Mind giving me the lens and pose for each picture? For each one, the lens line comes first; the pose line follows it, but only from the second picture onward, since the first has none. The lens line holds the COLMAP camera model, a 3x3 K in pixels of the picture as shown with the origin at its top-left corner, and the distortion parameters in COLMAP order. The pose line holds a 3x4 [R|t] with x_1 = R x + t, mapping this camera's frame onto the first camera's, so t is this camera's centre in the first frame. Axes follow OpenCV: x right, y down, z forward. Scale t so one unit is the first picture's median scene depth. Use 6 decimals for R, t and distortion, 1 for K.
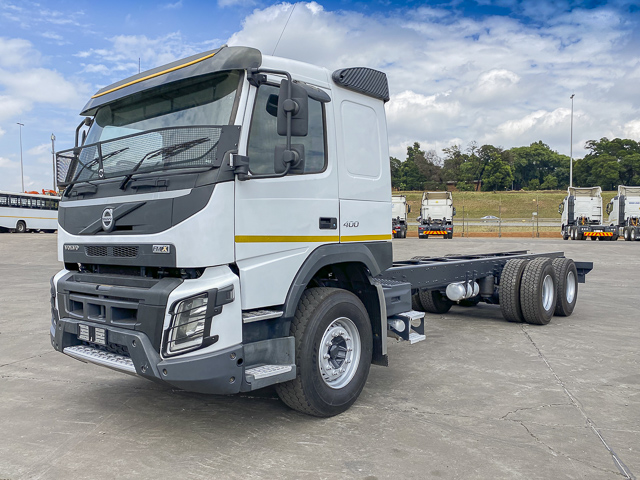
lens RADIAL K [[492.9, 0, 320.8], [0, 492.9, 240.3], [0, 0, 1]] dist [0.019054, -0.017744]
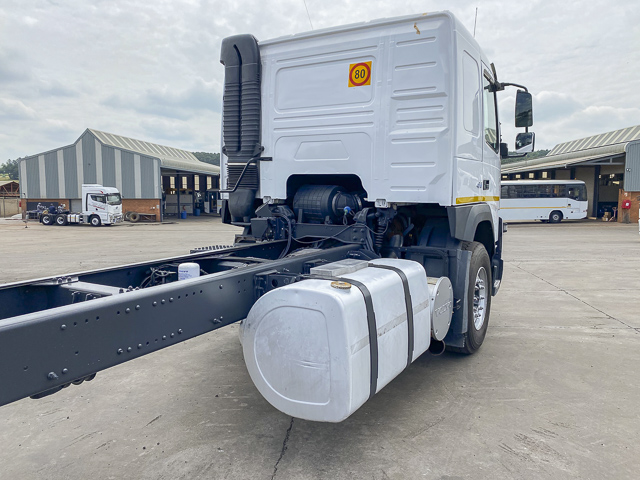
lens RADIAL K [[492.9, 0, 324.2], [0, 492.9, 234.9], [0, 0, 1]] dist [0.019054, -0.017744]
pose [[-0.983619, 0.022347, -0.178869, 0.073467], [0.004576, 0.995062, 0.099153, -0.095619], [0.180201, 0.096710, -0.978864, 1.930399]]
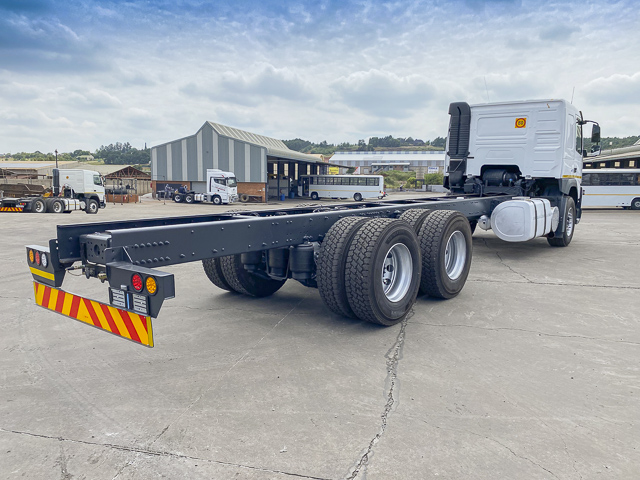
lens RADIAL K [[492.9, 0, 313.5], [0, 492.9, 240.8], [0, 0, 1]] dist [0.019054, -0.017744]
pose [[-0.999643, -0.002014, -0.026659, 0.161656], [-0.005653, 0.990536, 0.137139, -0.093708], [0.026131, 0.137241, -0.990193, 2.085468]]
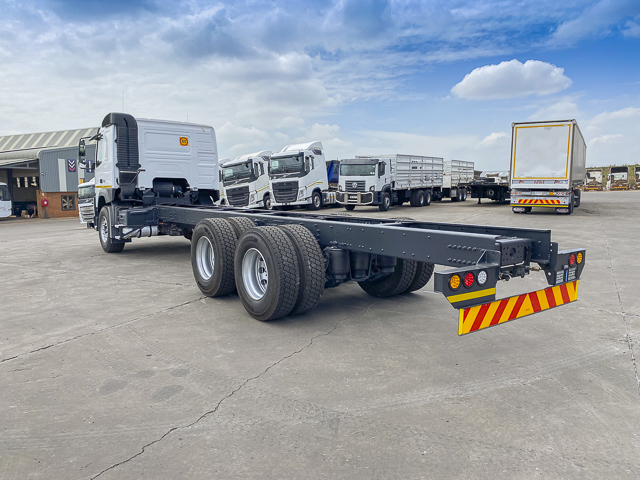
lens RADIAL K [[492.9, 0, 322.2], [0, 492.9, 236.4], [0, 0, 1]] dist [0.019054, -0.017744]
pose [[-0.211611, 0.096635, -0.972565, 0.322919], [-0.000271, 0.995094, 0.098932, -0.092766], [0.977354, 0.021198, -0.210547, 1.966163]]
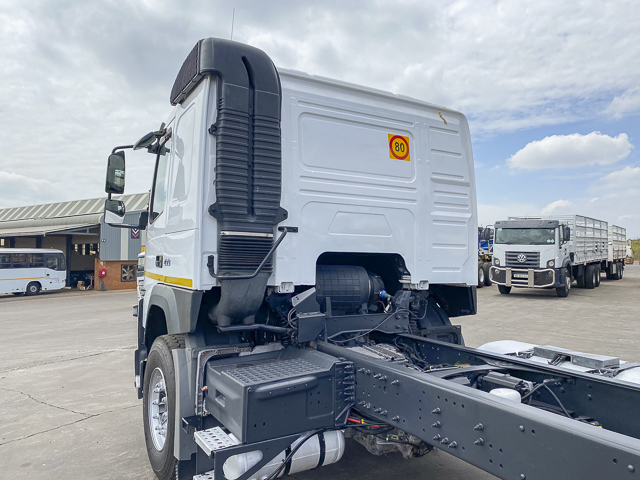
lens RADIAL K [[492.9, 0, 326.5], [0, 492.9, 238.2], [0, 0, 1]] dist [0.019054, -0.017744]
pose [[-0.312466, -0.033577, -0.949335, 0.145932], [-0.007677, 0.999432, -0.032822, -0.098007], [0.949898, -0.002968, -0.312547, 1.838267]]
